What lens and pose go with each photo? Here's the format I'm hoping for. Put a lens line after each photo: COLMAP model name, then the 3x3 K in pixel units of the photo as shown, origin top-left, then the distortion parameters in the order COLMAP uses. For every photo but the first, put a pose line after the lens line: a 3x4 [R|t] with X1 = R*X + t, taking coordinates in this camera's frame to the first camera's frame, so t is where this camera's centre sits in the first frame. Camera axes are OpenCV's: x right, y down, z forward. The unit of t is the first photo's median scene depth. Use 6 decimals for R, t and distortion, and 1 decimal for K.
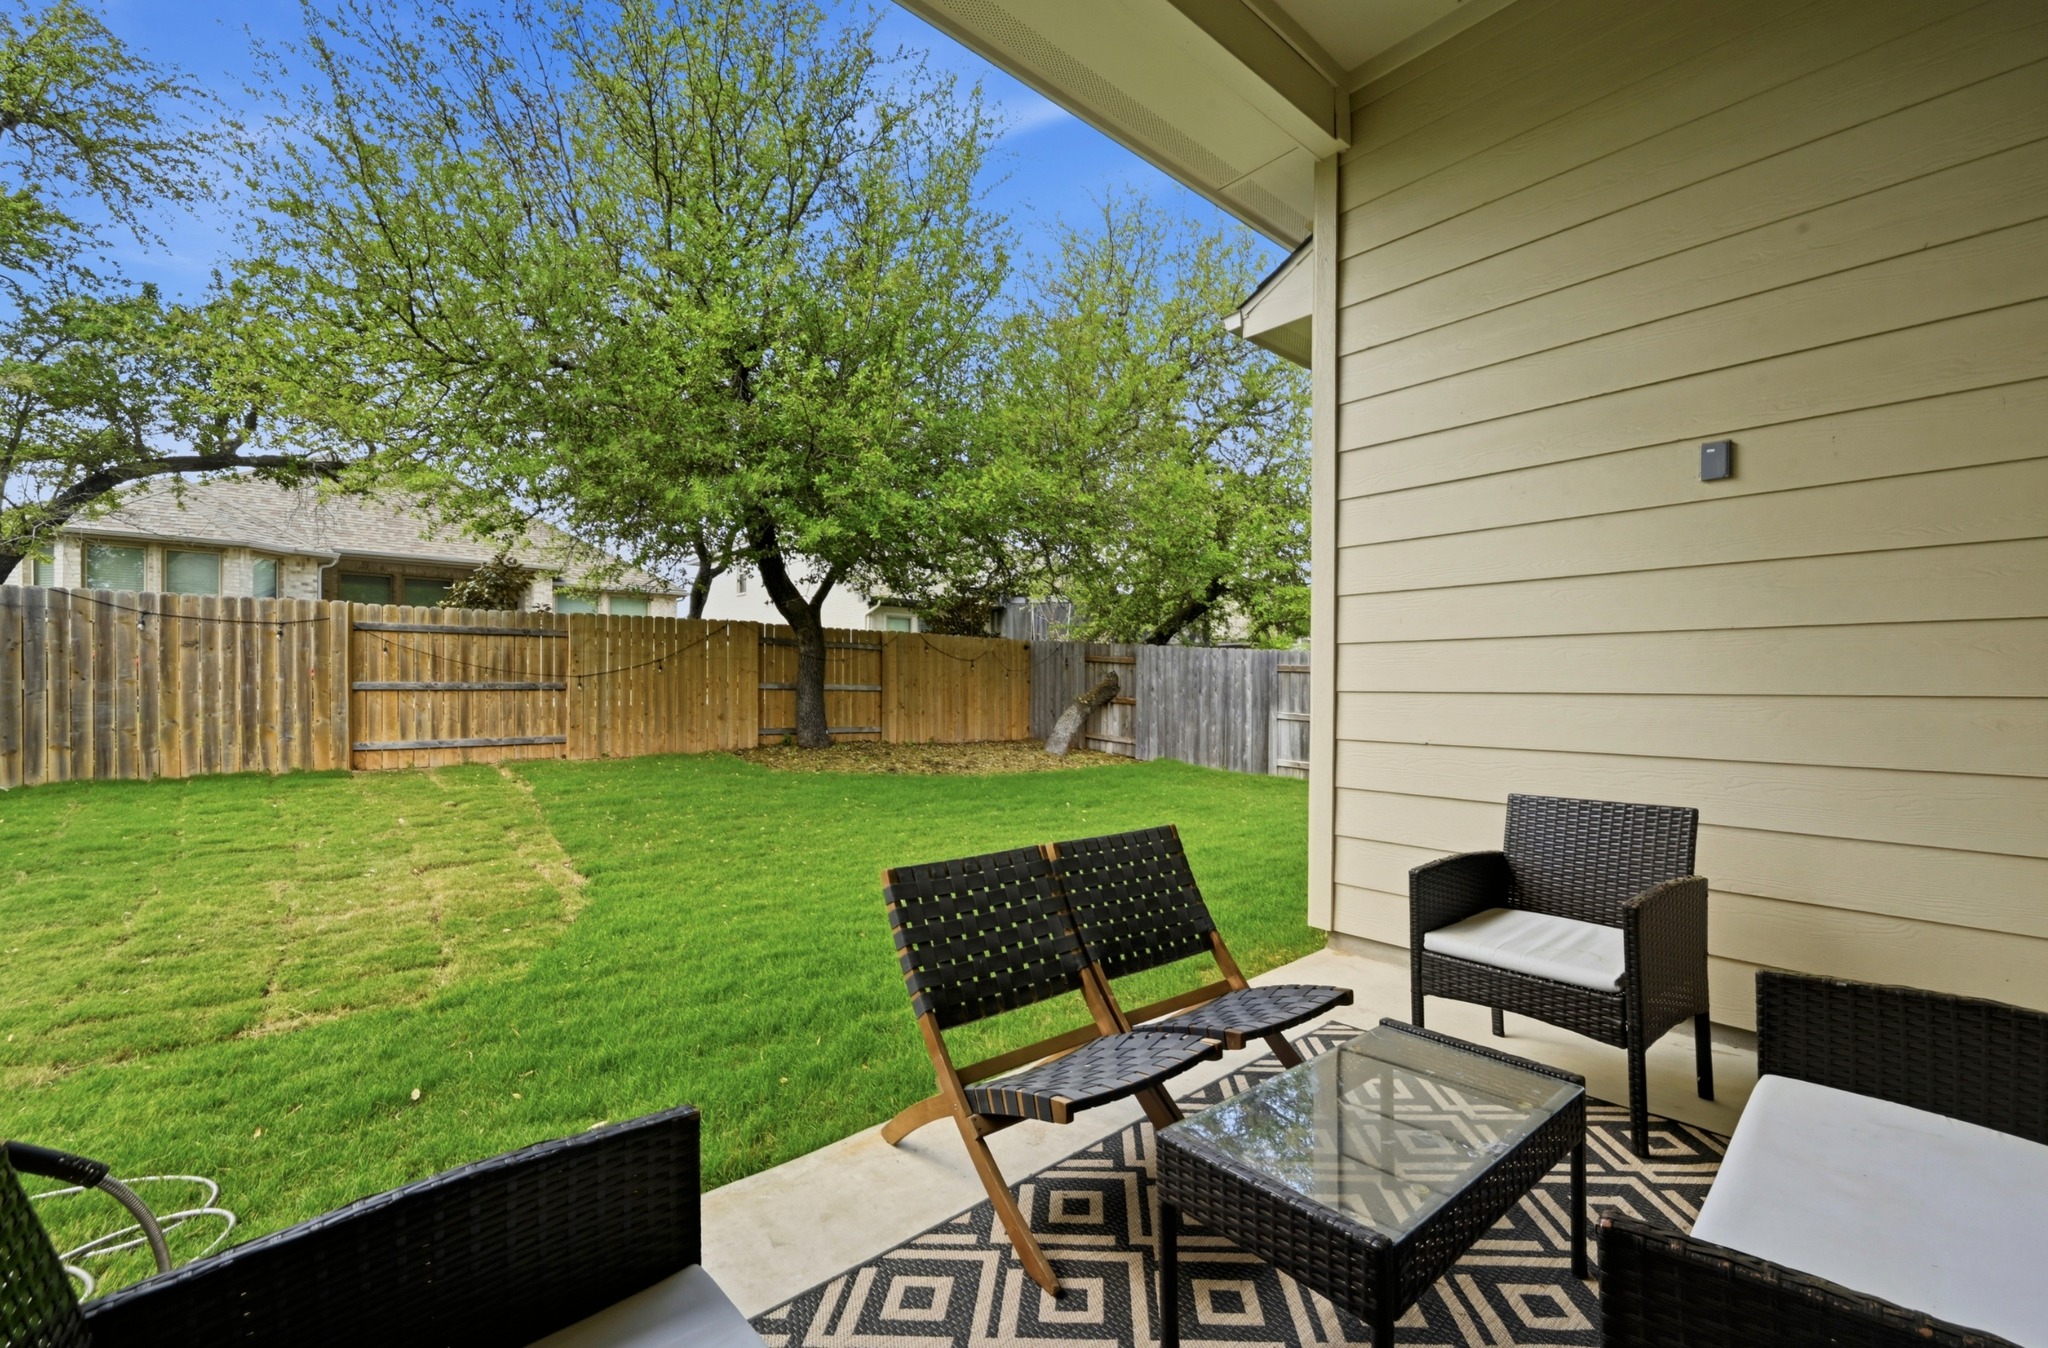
lens RADIAL K [[842.5, 0, 1025.8], [0, 842.5, 678.0], [0, 0, 1]] dist [-0.000435, 0.000069]
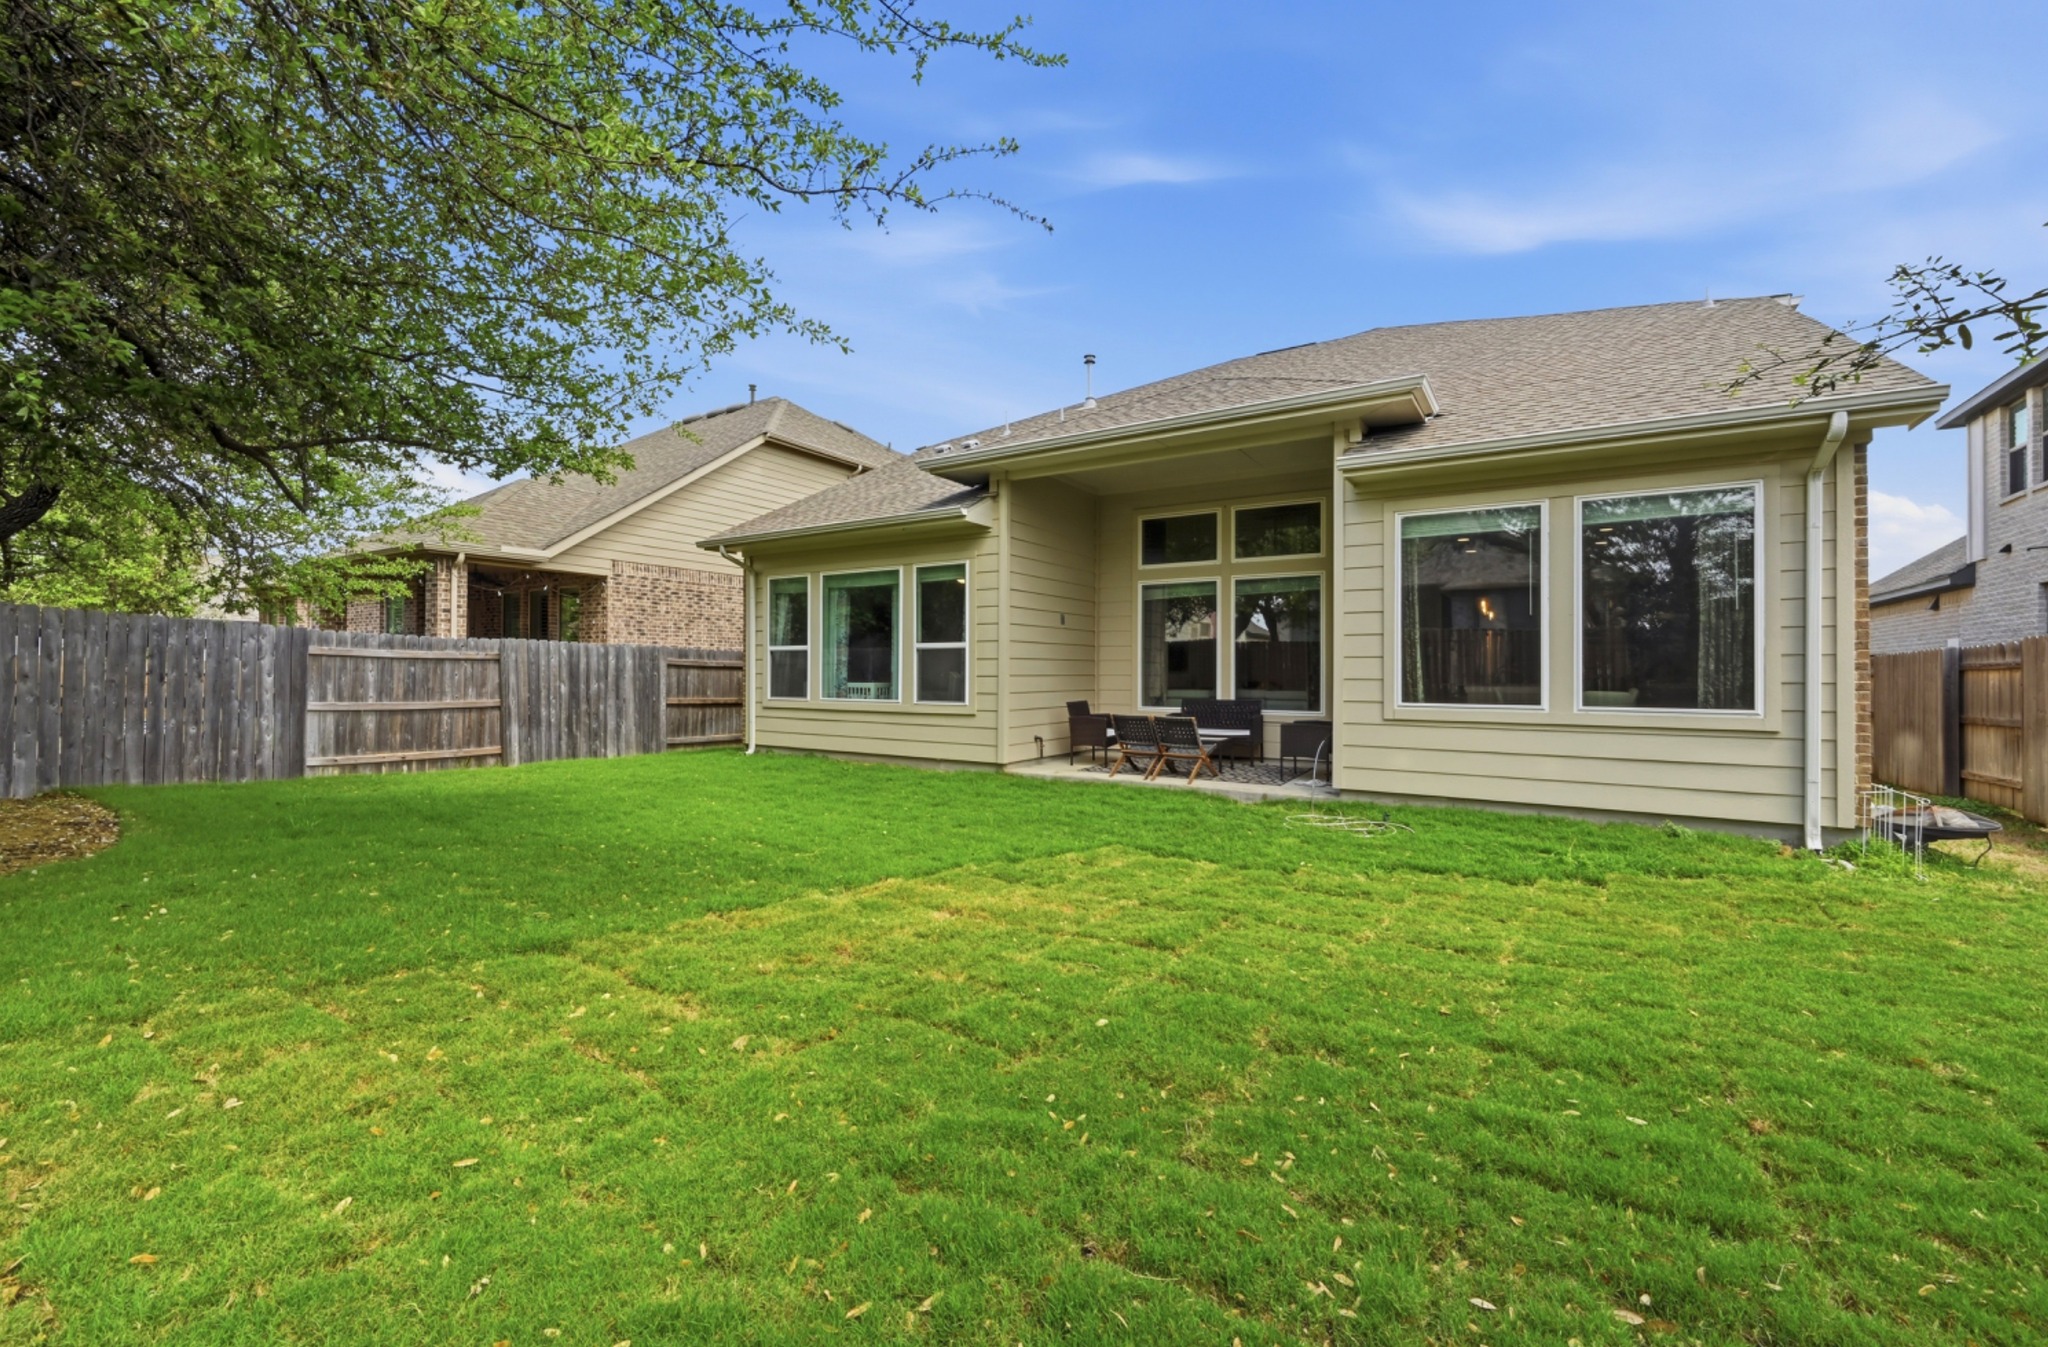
lens RADIAL K [[842.5, 0, 1025.8], [0, 842.5, 677.5], [0, 0, 1]] dist [-0.000435, 0.000069]
pose [[-0.295969, -0.009643, 0.955149, -0.927167], [-0.010701, 0.999920, 0.006780, 0.002413], [-0.955137, -0.008214, -0.296049, 0.719238]]
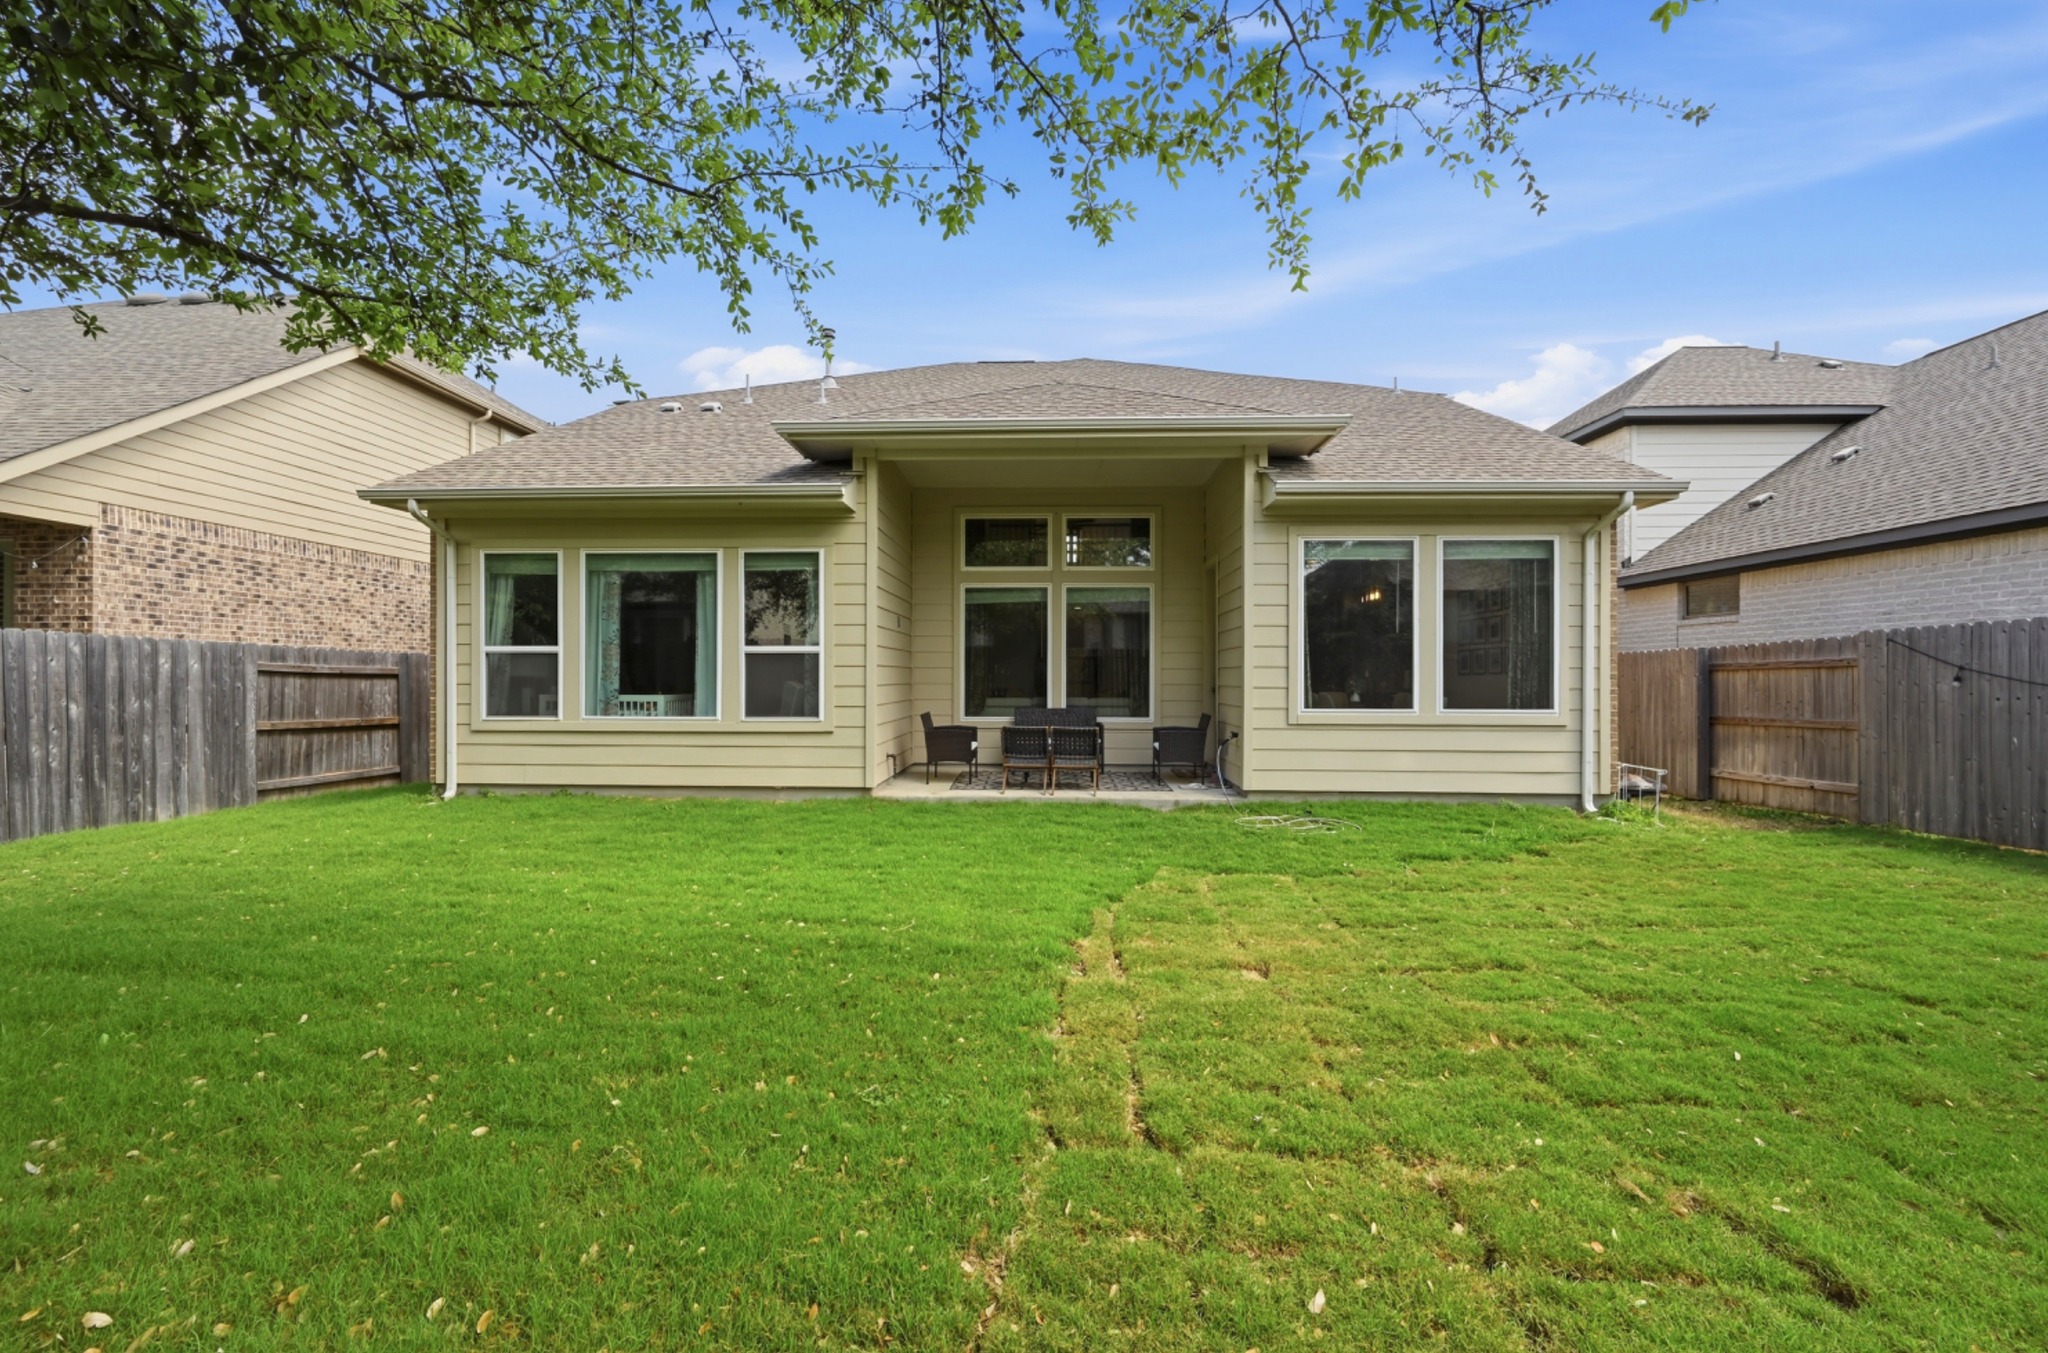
lens RADIAL K [[842.5, 0, 1025.8], [0, 842.5, 680.5], [0, 0, 1]] dist [-0.000435, 0.000069]
pose [[-0.736922, -0.006350, 0.675947, -0.633912], [-0.008154, 0.999967, 0.000503, 0.000118], [-0.675928, -0.005141, -0.736950, 1.006641]]
